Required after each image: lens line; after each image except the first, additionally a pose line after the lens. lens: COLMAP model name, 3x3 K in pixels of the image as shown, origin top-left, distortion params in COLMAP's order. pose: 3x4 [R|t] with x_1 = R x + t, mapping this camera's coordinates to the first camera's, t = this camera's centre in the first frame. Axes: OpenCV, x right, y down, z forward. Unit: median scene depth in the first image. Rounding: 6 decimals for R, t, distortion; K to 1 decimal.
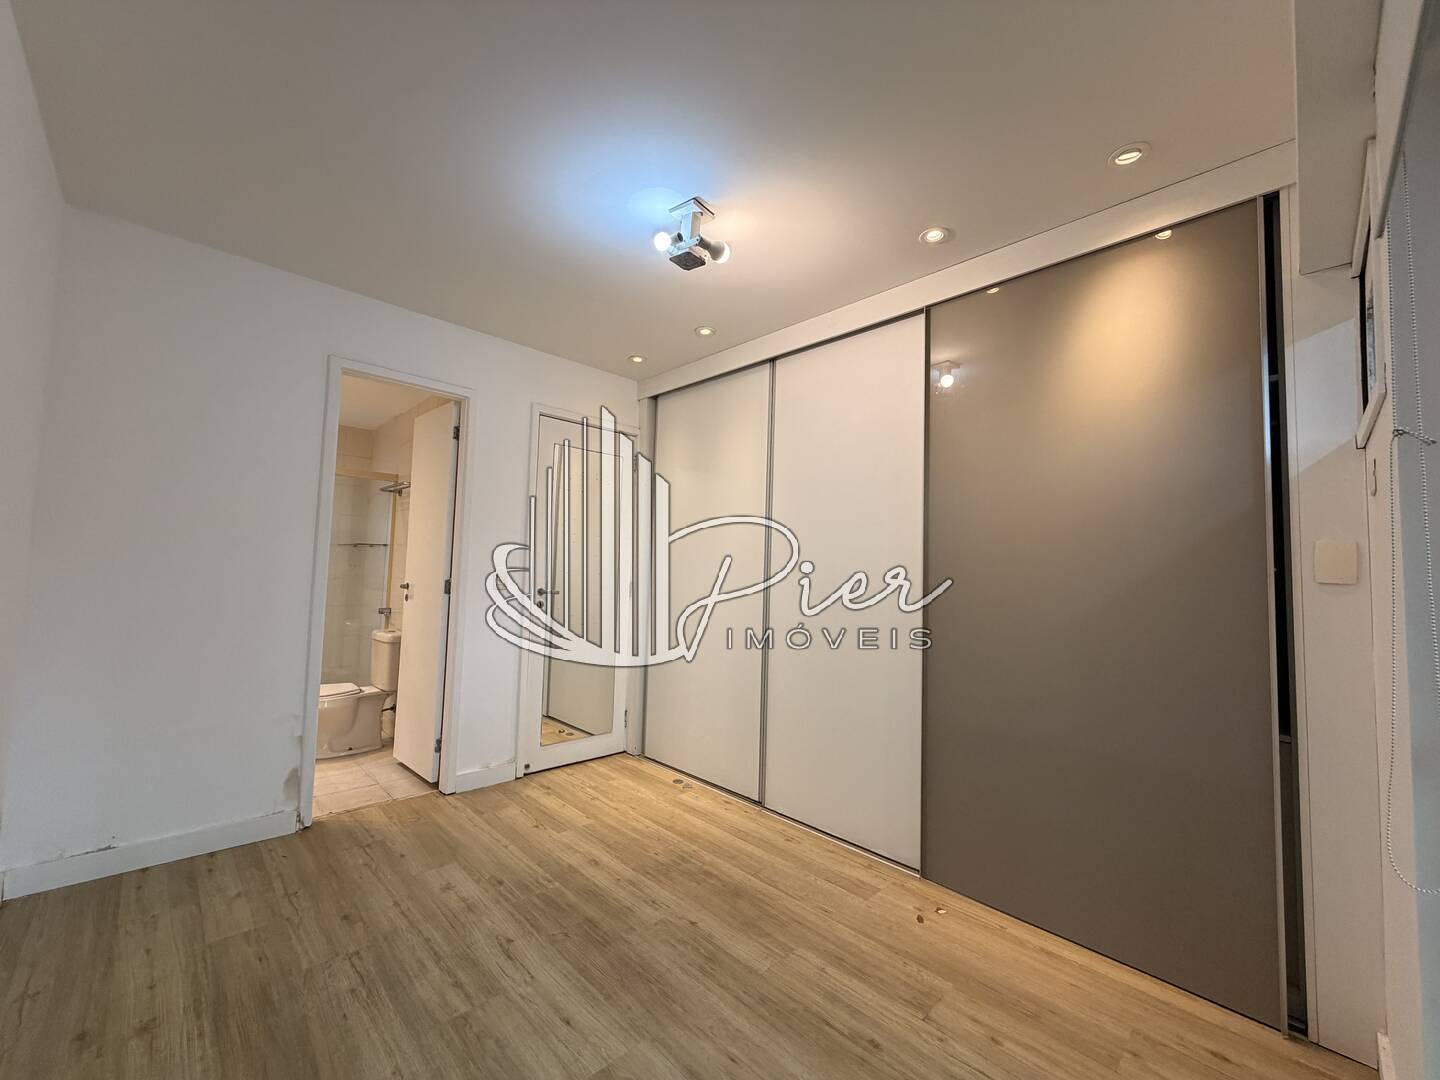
lens RADIAL K [[575.7, 0, 715.3], [0, 575.7, 540.4], [0, 0, 1]] dist [-0.000445, 0.000488]
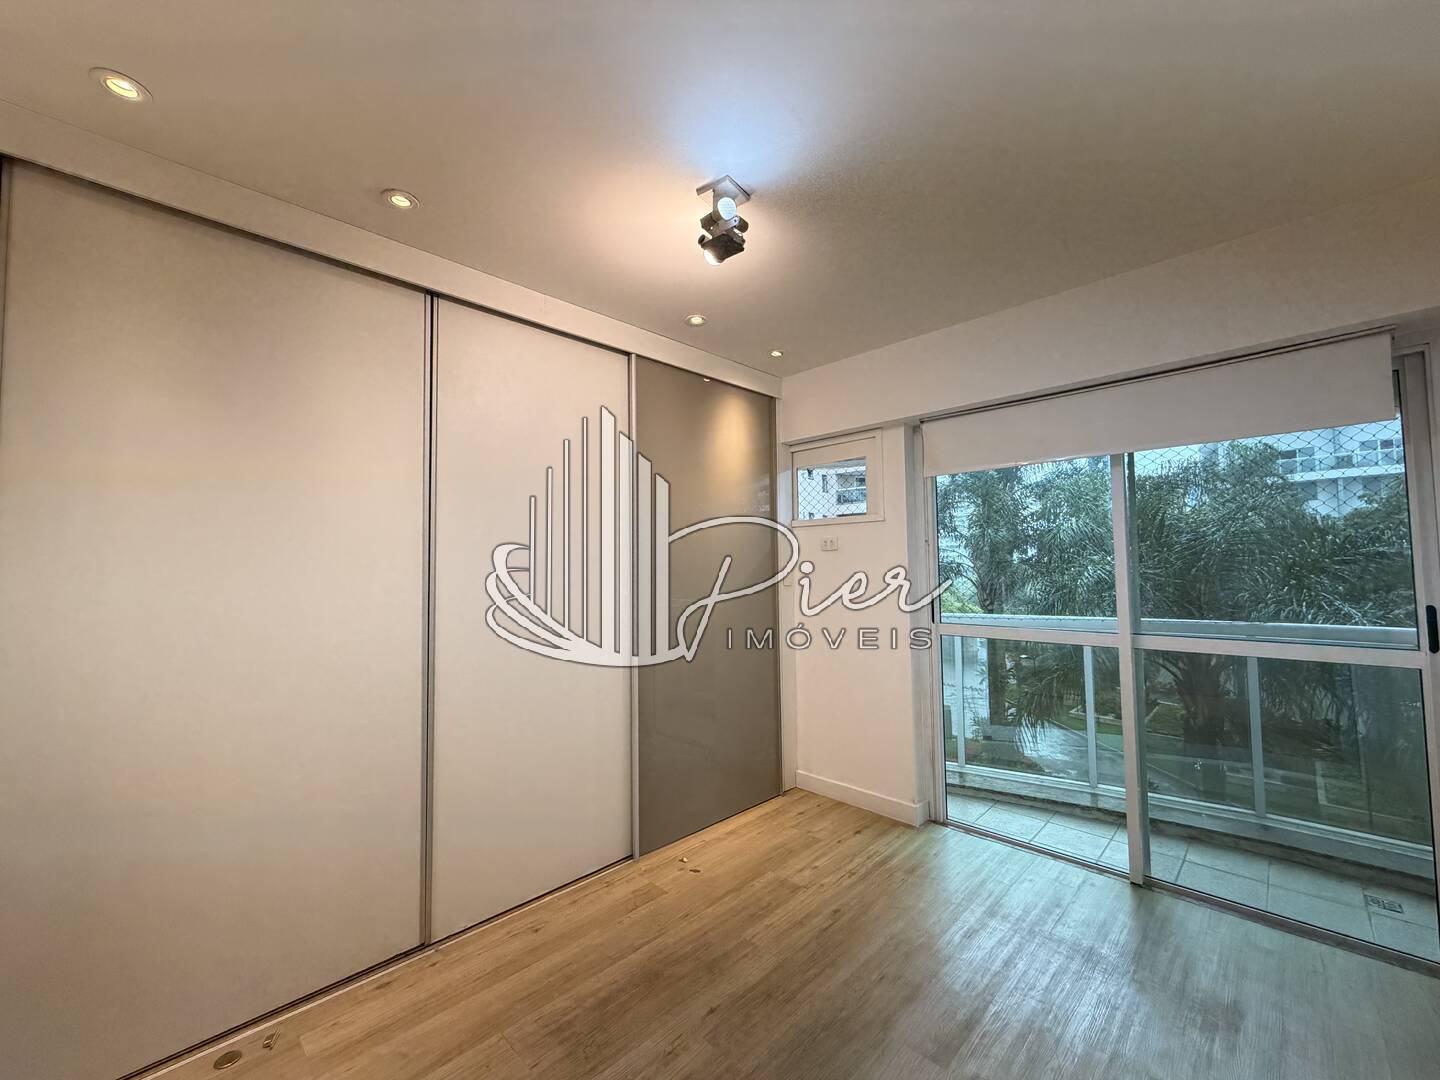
lens RADIAL K [[575.7, 0, 708.1], [0, 575.7, 532.9], [0, 0, 1]] dist [-0.000445, 0.000488]
pose [[-0.009263, 0.044674, 0.998959, -0.858531], [-0.032395, 0.998464, -0.044952, -0.004381], [-0.999432, -0.032778, -0.007802, 0.962875]]
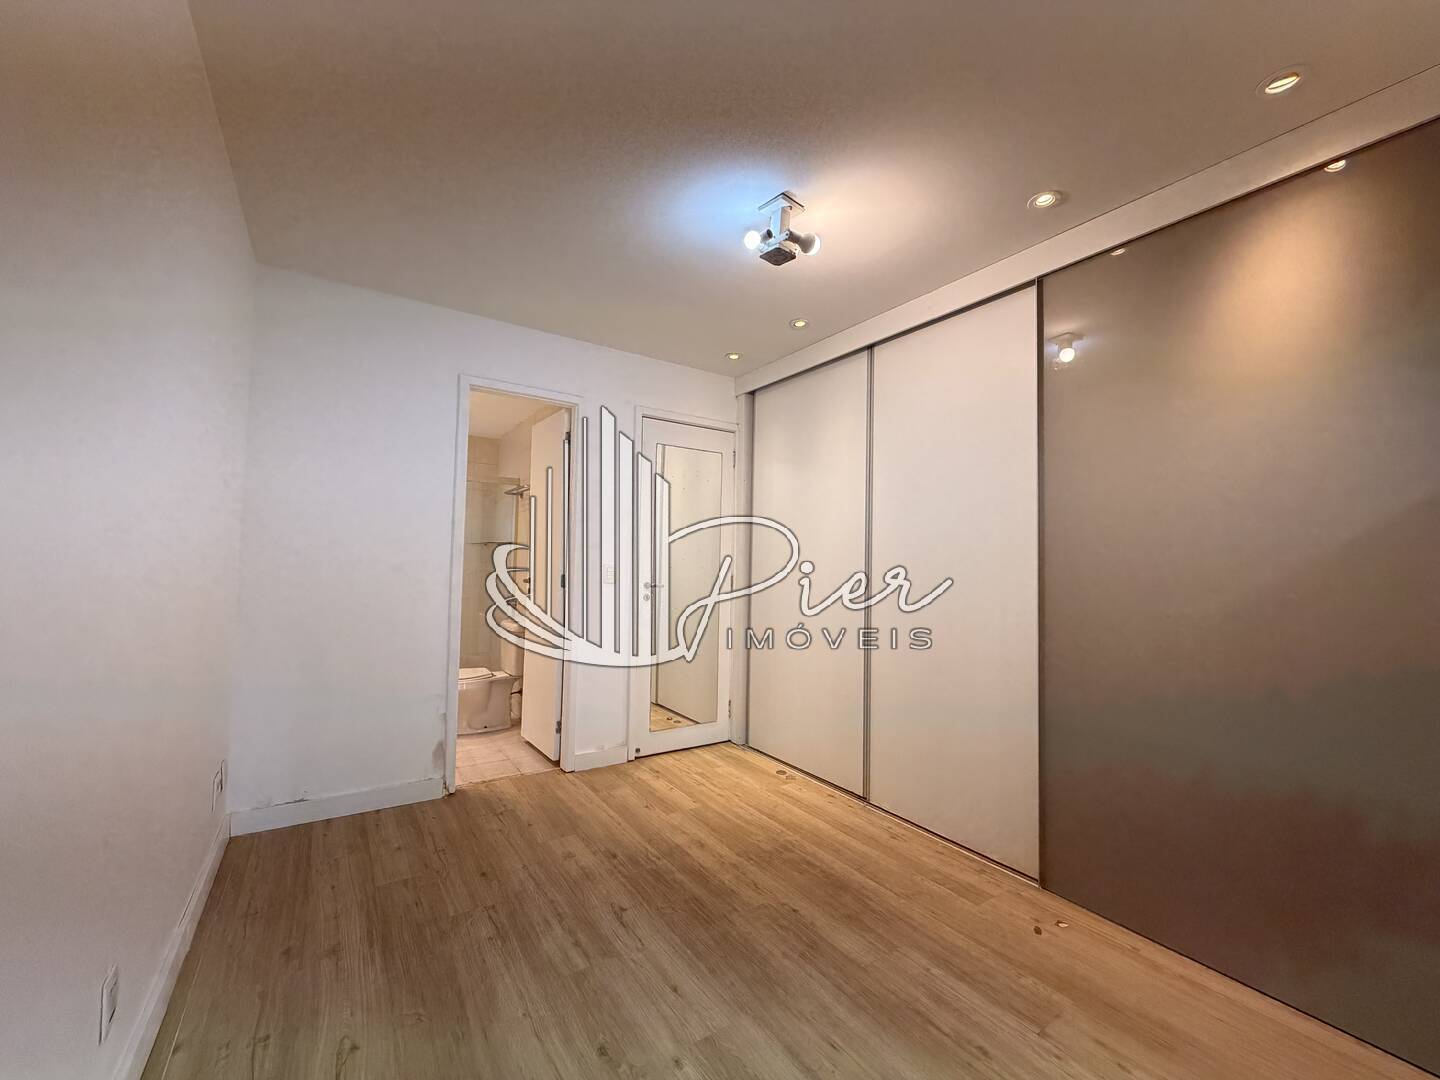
lens RADIAL K [[575.7, 0, 713.8], [0, 575.7, 539.7], [0, 0, 1]] dist [-0.000445, 0.000488]
pose [[0.983111, -0.016821, -0.182234, 0.015873], [0.018605, 0.999794, 0.008088, 0.000084], [0.182060, -0.011341, 0.983222, -0.015891]]
